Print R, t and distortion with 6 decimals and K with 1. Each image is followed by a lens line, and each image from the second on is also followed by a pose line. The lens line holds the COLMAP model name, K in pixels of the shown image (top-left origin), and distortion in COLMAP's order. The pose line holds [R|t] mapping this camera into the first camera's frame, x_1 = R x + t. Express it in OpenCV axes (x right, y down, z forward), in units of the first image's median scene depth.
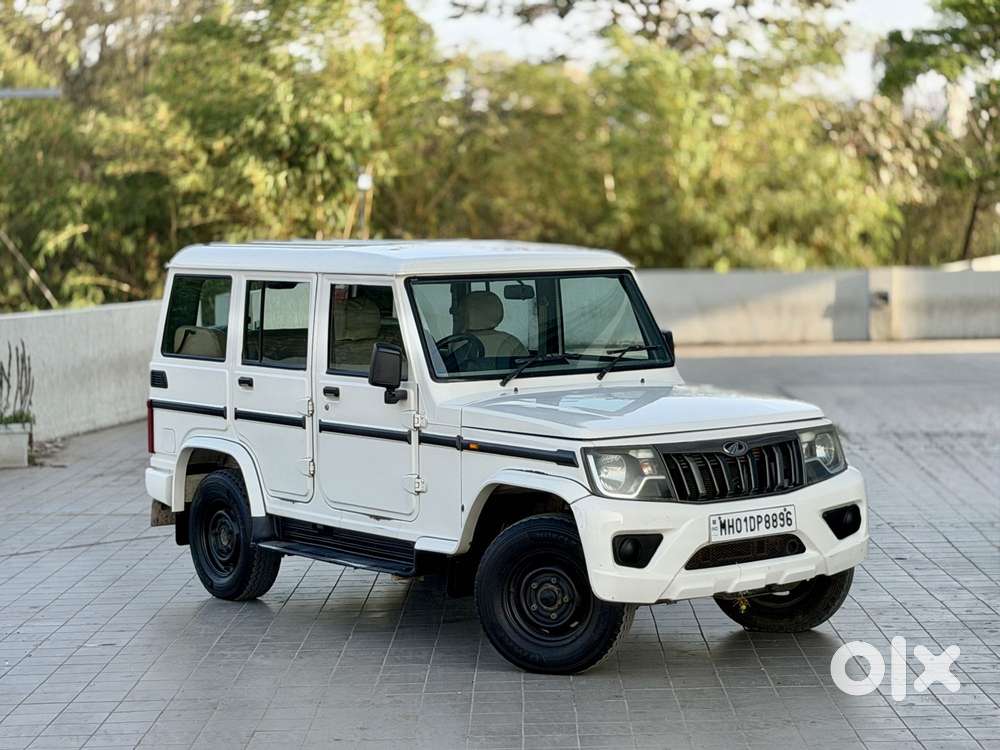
lens RADIAL K [[2173.0, 0, 500.0], [0, 2173.0, 375.0], [0, 0, 1]] dist [0.038517, 0.064267]
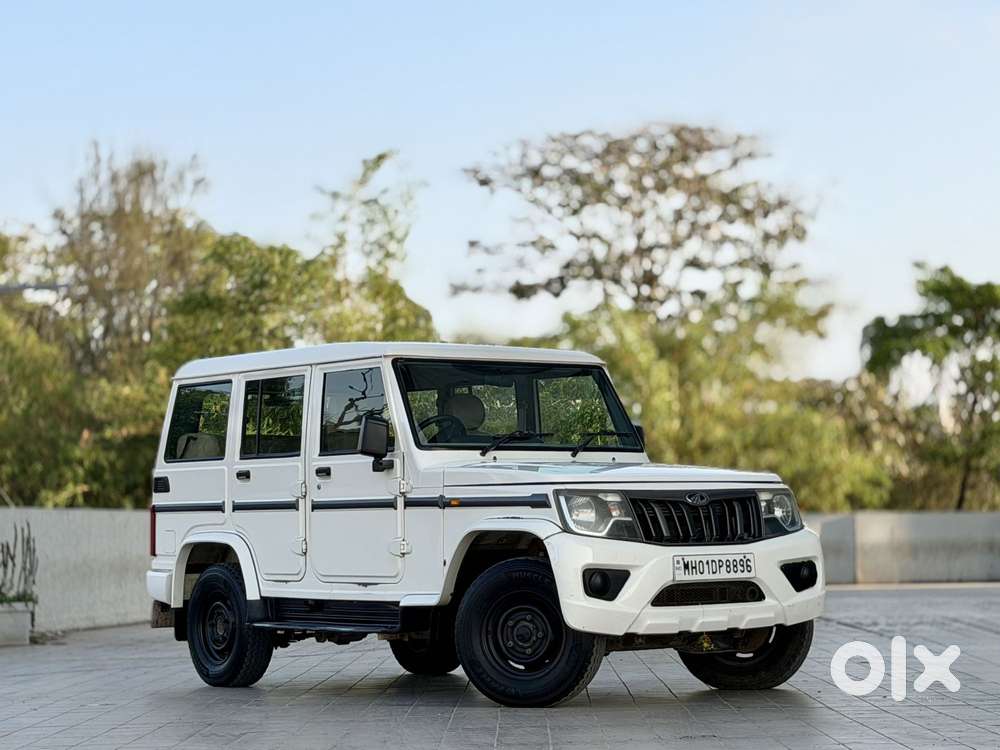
lens RADIAL K [[2173.0, 0, 500.0], [0, 2173.0, 375.0], [0, 0, 1]] dist [0.038517, 0.064267]
pose [[0.999999, -0.000762, 0.001098, 0.008418], [0.000912, 0.989601, -0.143836, 0.115701], [-0.000977, 0.143837, 0.989601, -0.067643]]
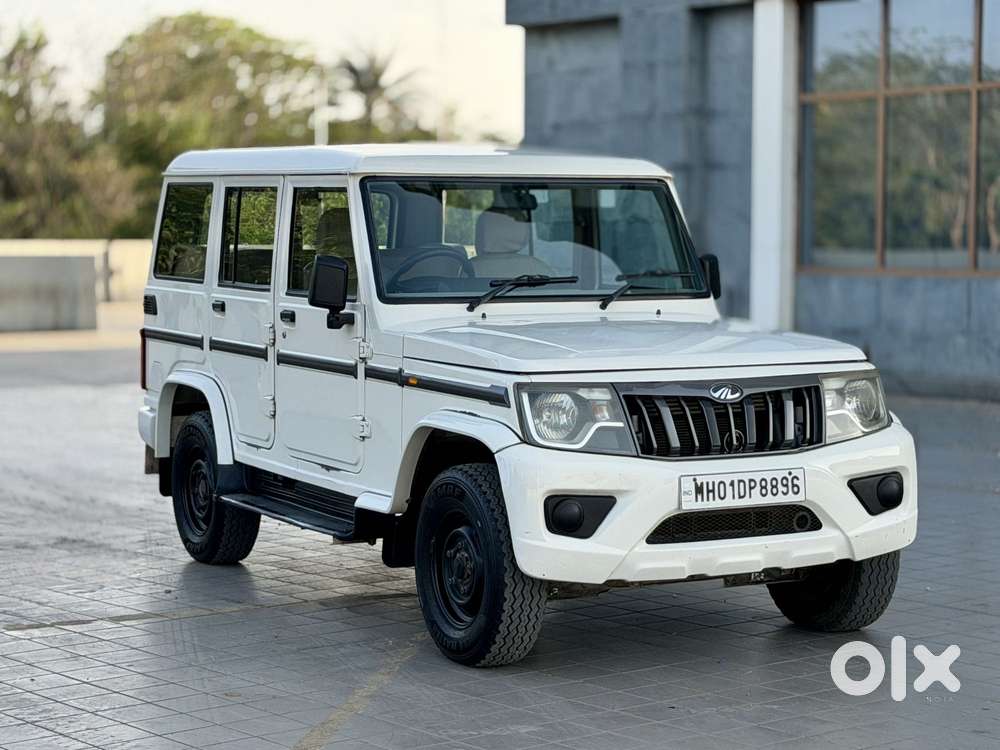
lens RADIAL K [[2173.0, 0, 500.0], [0, 2173.0, 375.0], [0, 0, 1]] dist [0.038517, 0.064267]
pose [[0.985451, 0.031537, -0.167006, 0.143443], [-0.030682, 0.999500, 0.007698, 0.021513], [0.167165, -0.002462, 0.985926, 0.191772]]
